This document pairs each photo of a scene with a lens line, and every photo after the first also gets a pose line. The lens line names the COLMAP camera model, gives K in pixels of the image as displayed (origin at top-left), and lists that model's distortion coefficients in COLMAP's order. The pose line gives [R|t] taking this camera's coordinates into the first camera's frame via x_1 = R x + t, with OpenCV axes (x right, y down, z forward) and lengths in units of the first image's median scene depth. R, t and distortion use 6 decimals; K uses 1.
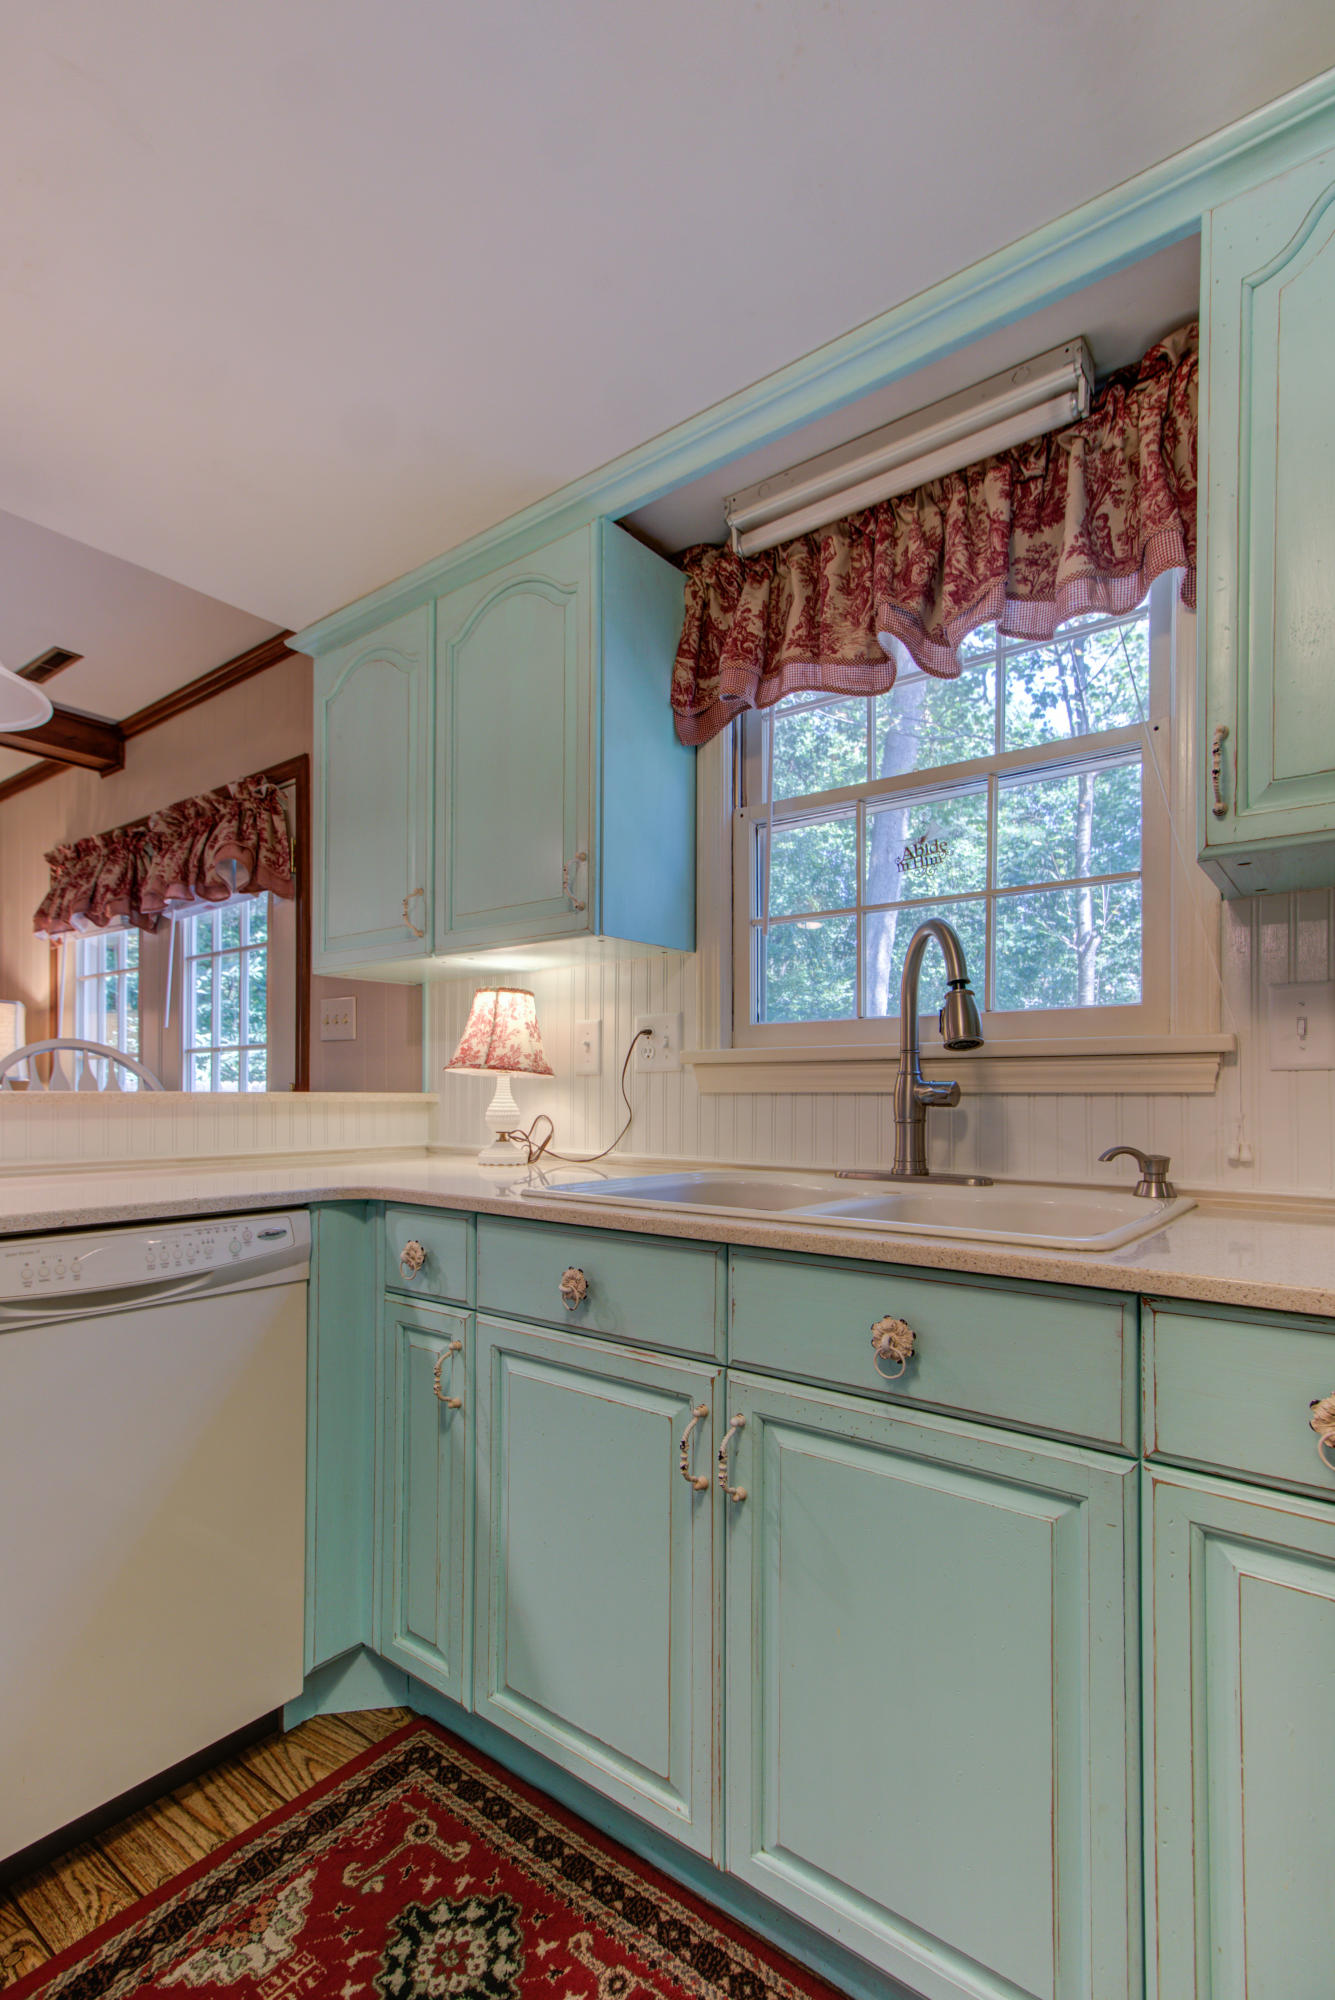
lens RADIAL K [[914.7, 0, 686.1], [0, 914.7, 1089.2], [0, 0, 1]] dist [-0.000853, 0.010748]
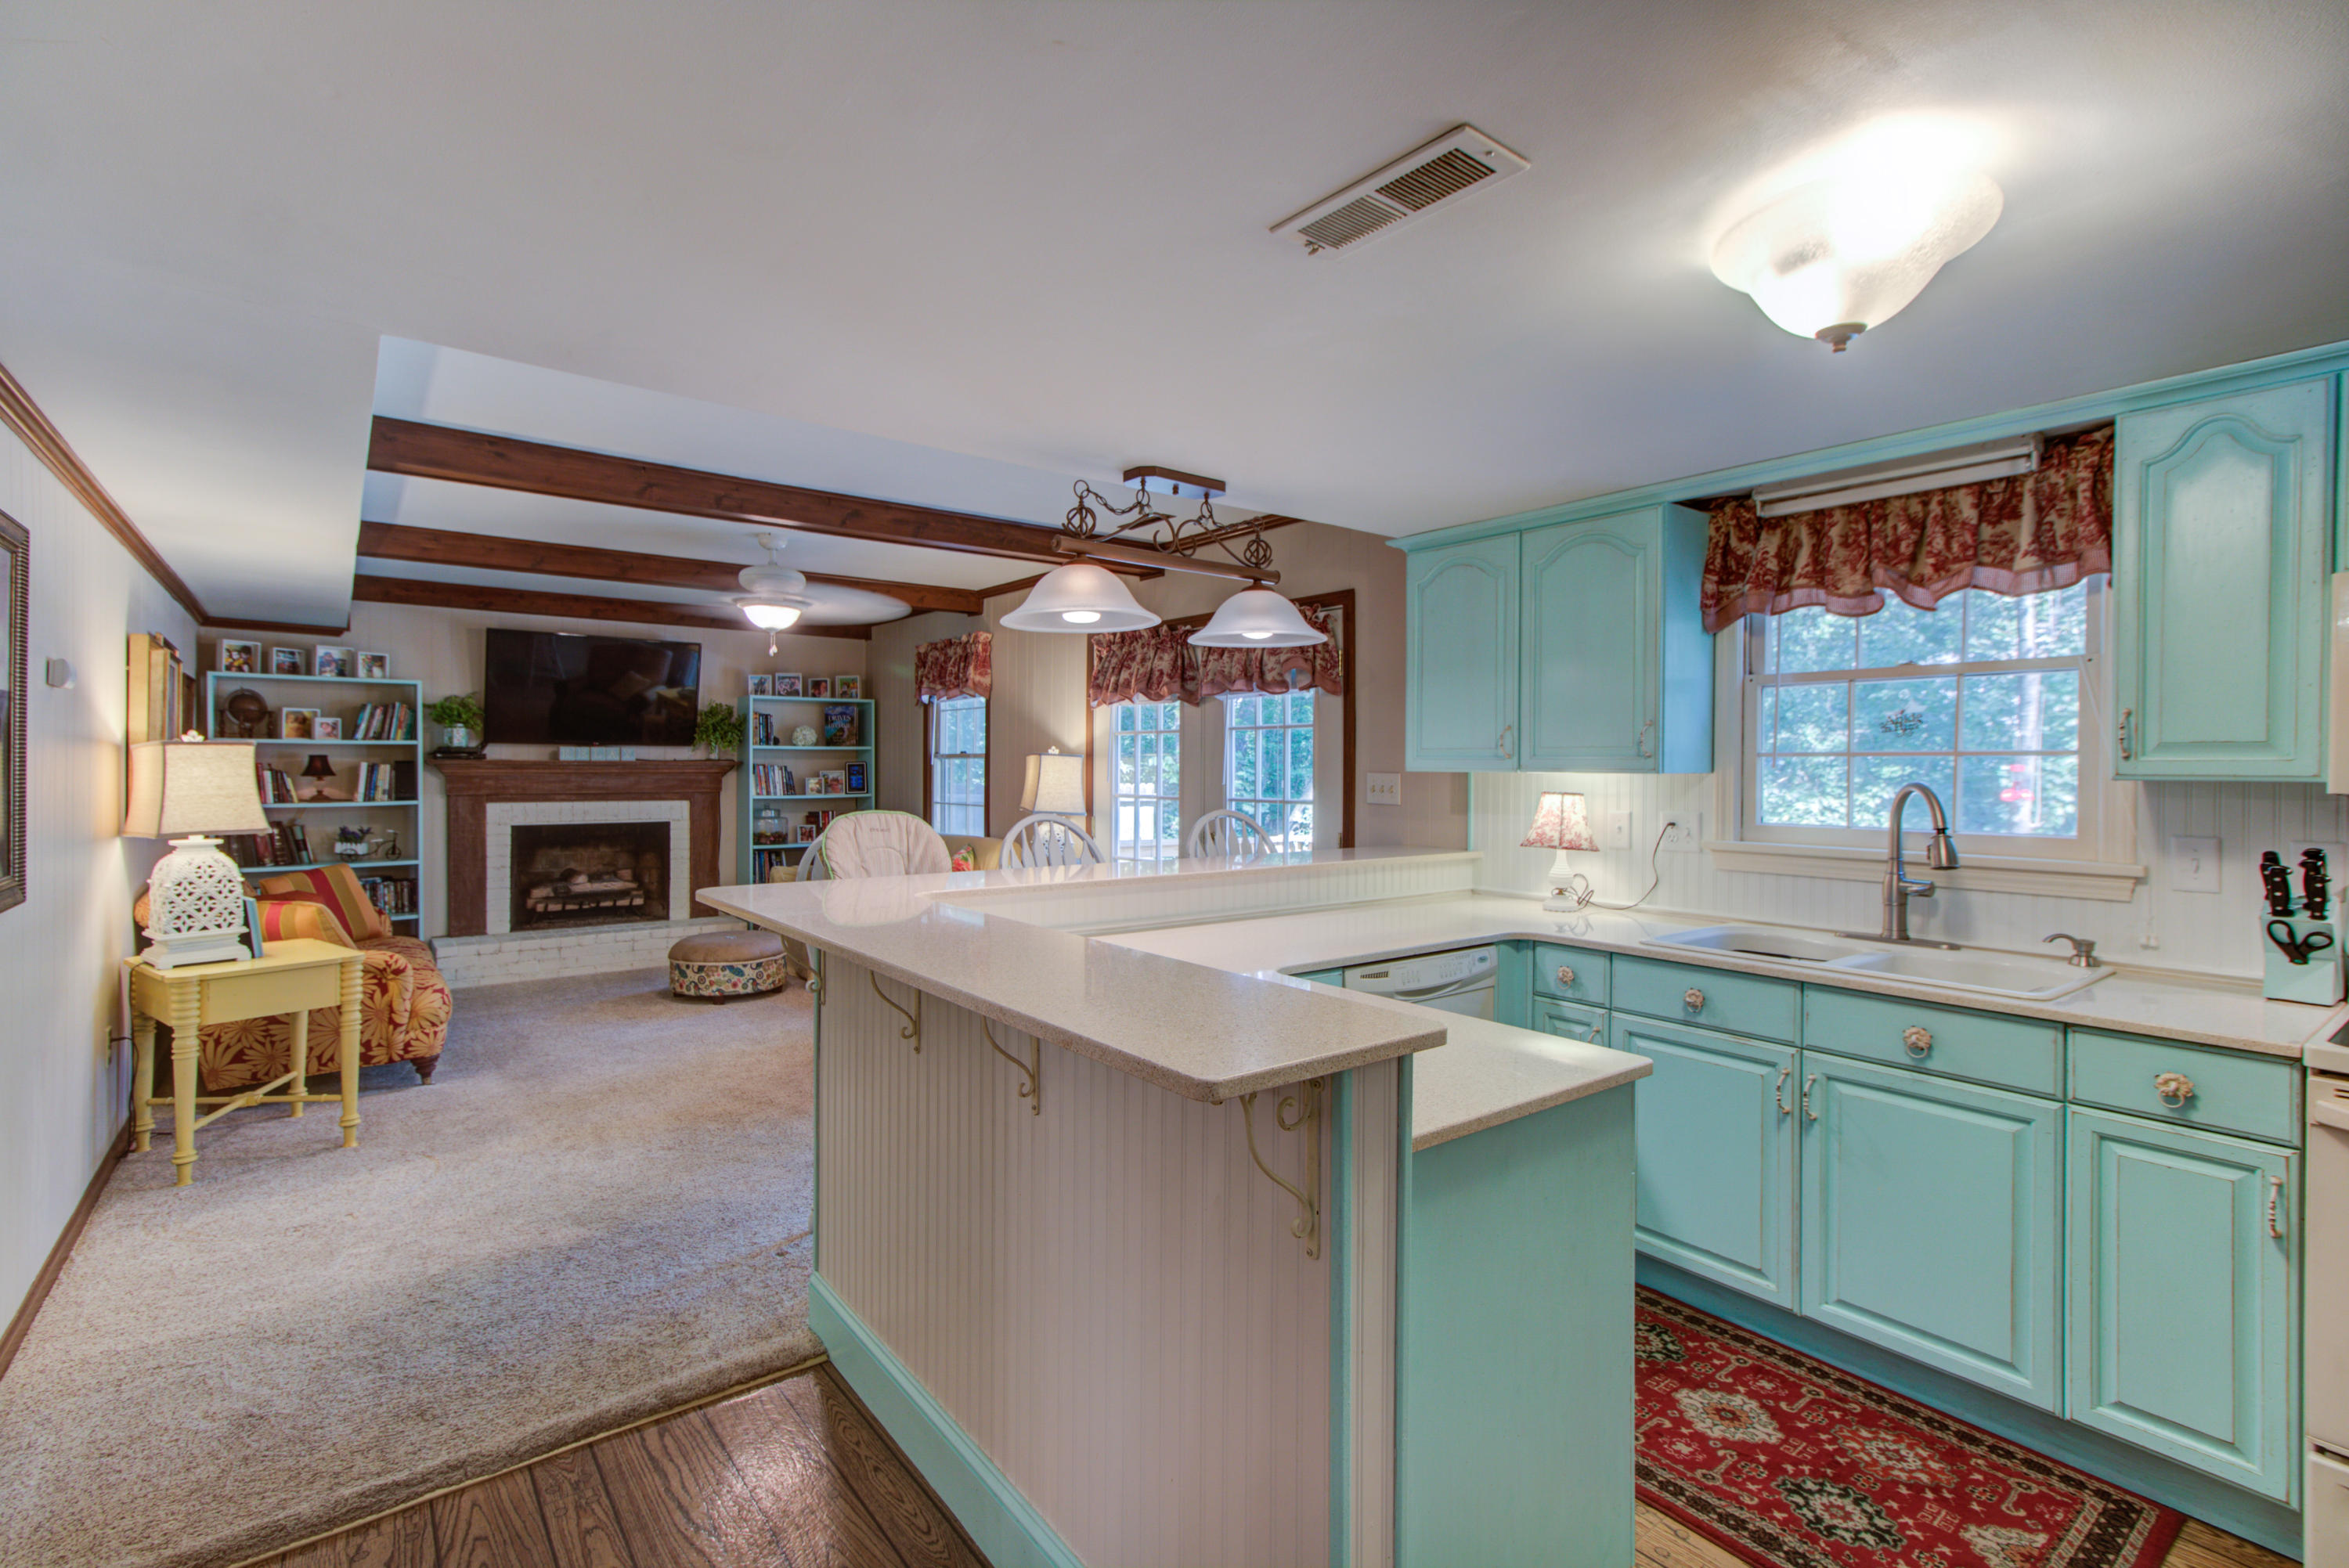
lens RADIAL K [[1074.1, 0, 1165.2], [0, 1074.1, 769.1], [0, 0, 1]] dist [-0.000853, 0.010748]
pose [[0.967193, 0.003962, -0.254010, -0.500935], [0.000072, 0.999874, 0.015868, -0.228289], [0.254041, -0.015366, 0.967071, -1.094988]]
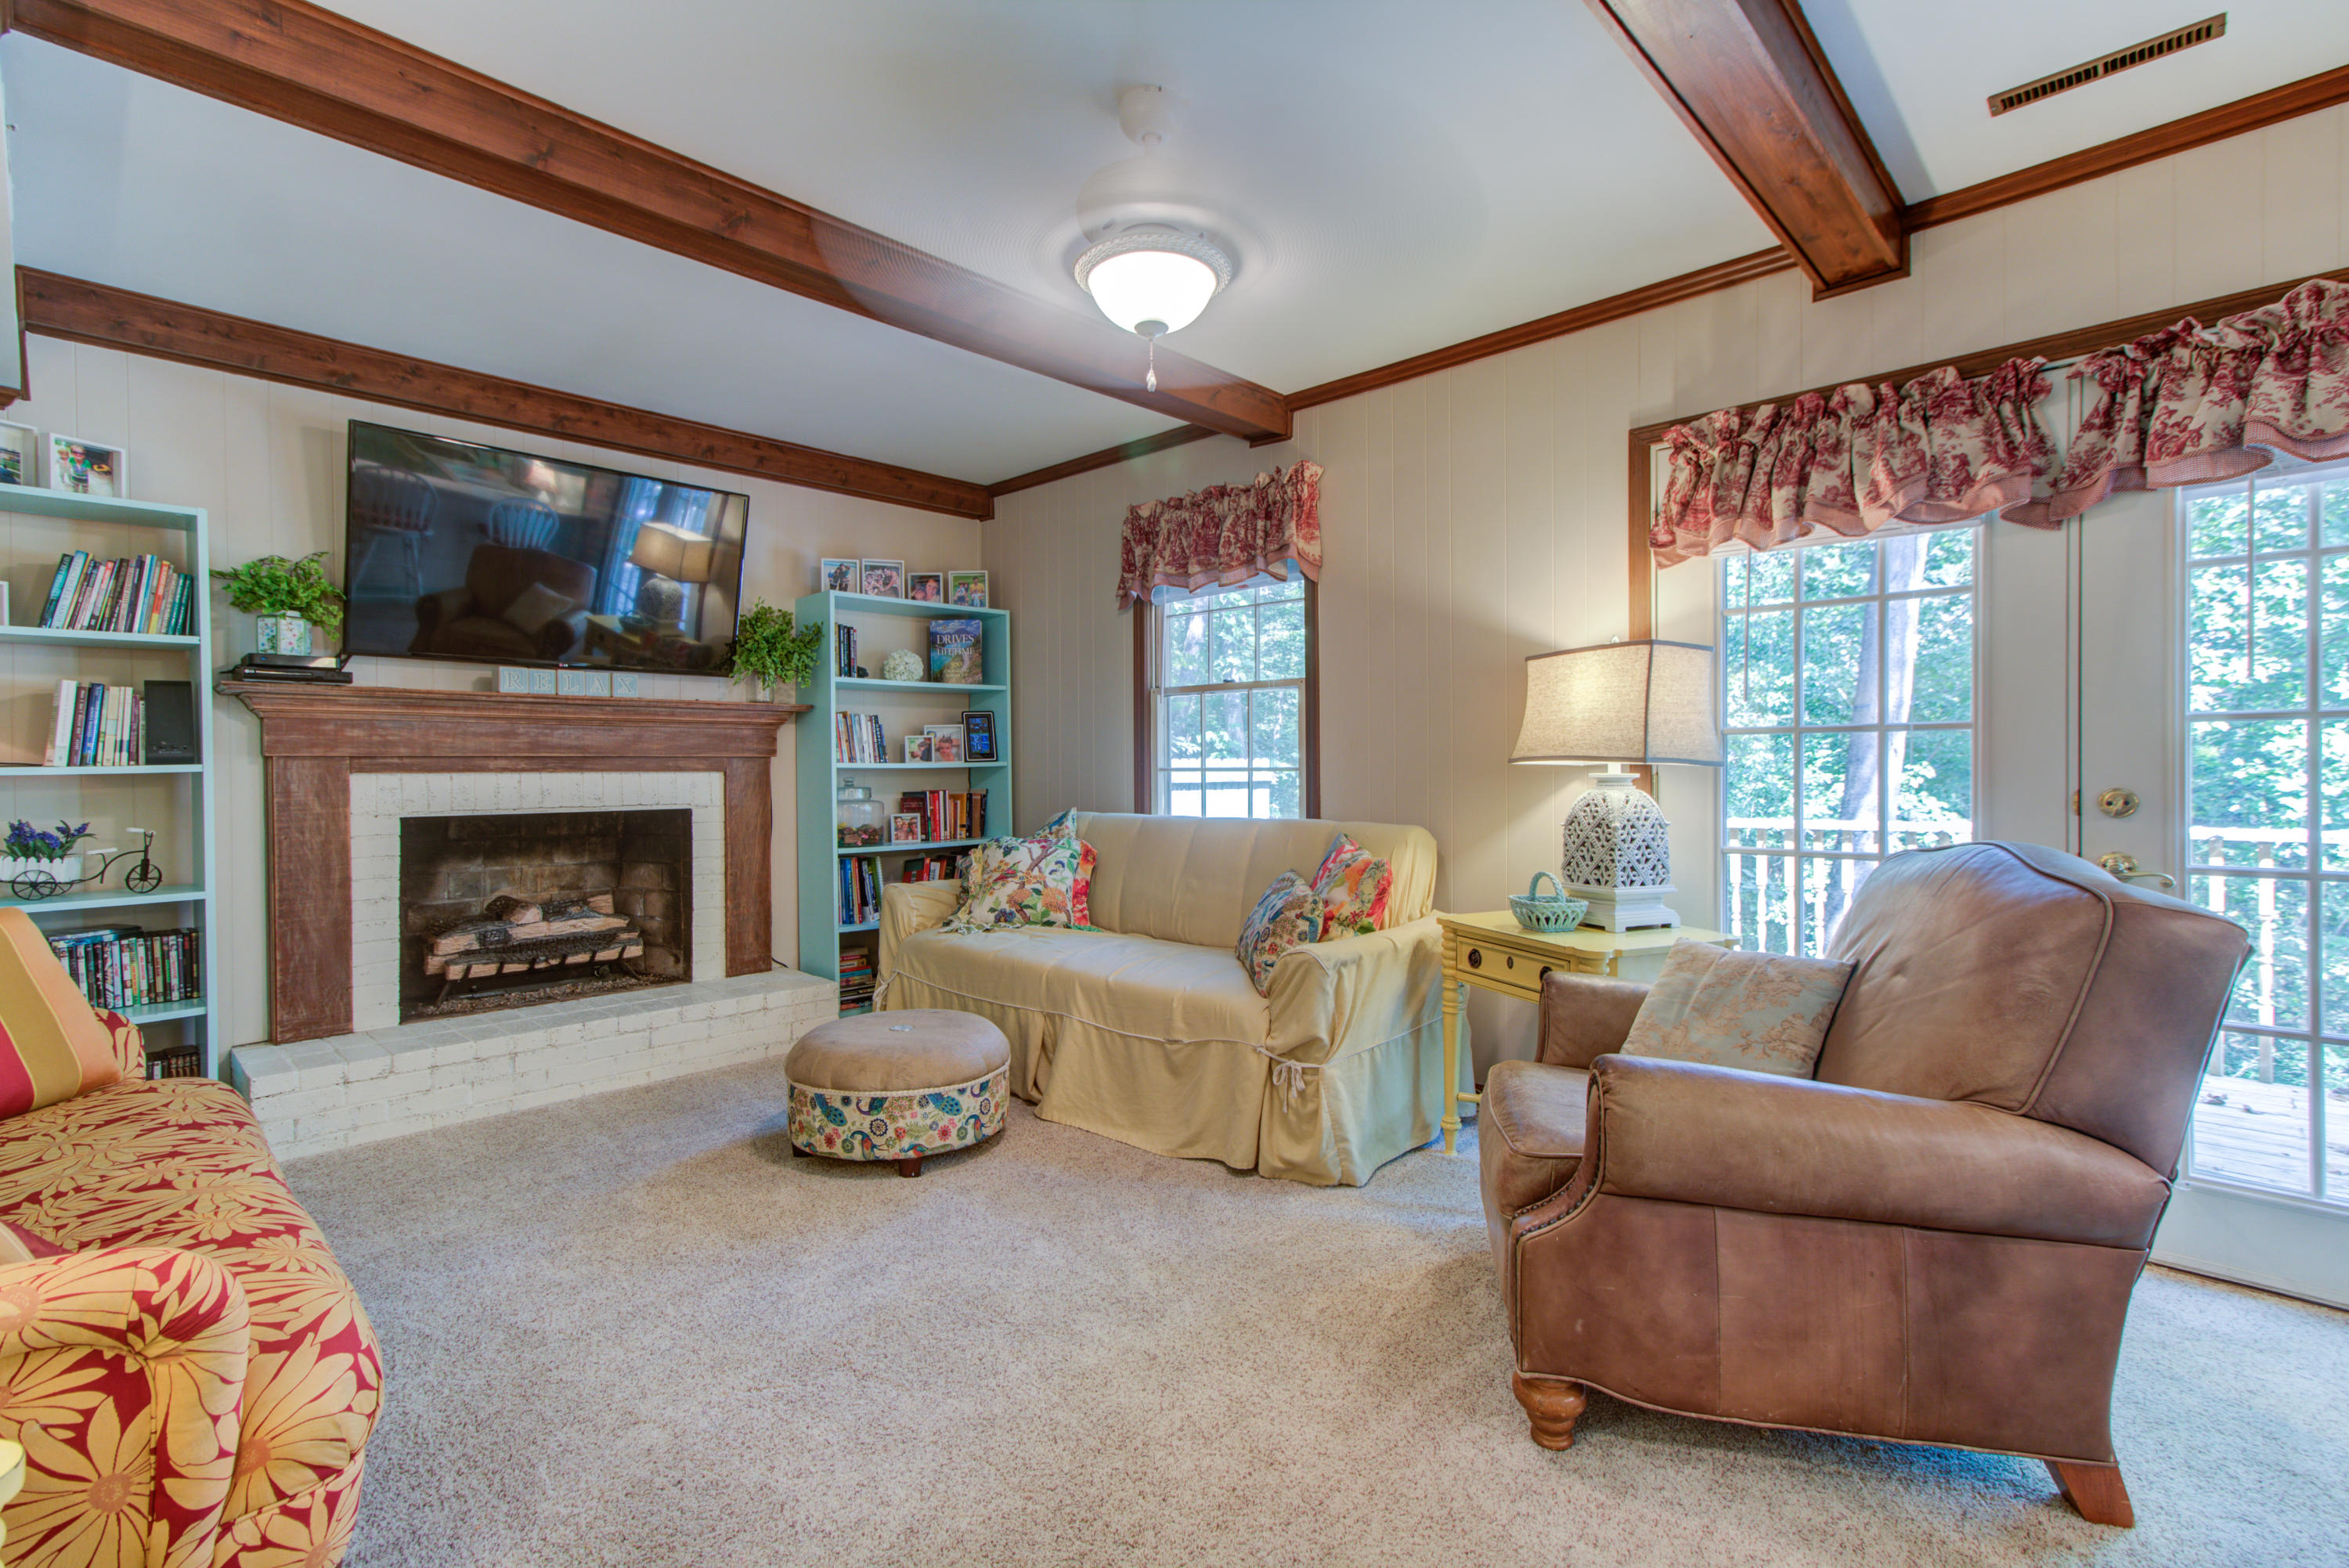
lens RADIAL K [[1074.1, 0, 1163.9], [0, 1074.1, 766.3], [0, 0, 1]] dist [-0.000853, 0.010748]
pose [[0.993942, -0.004677, -0.109804, -2.463484], [0.006349, 0.999869, 0.014882, -0.049706], [0.109720, -0.015489, 0.993842, 0.485047]]
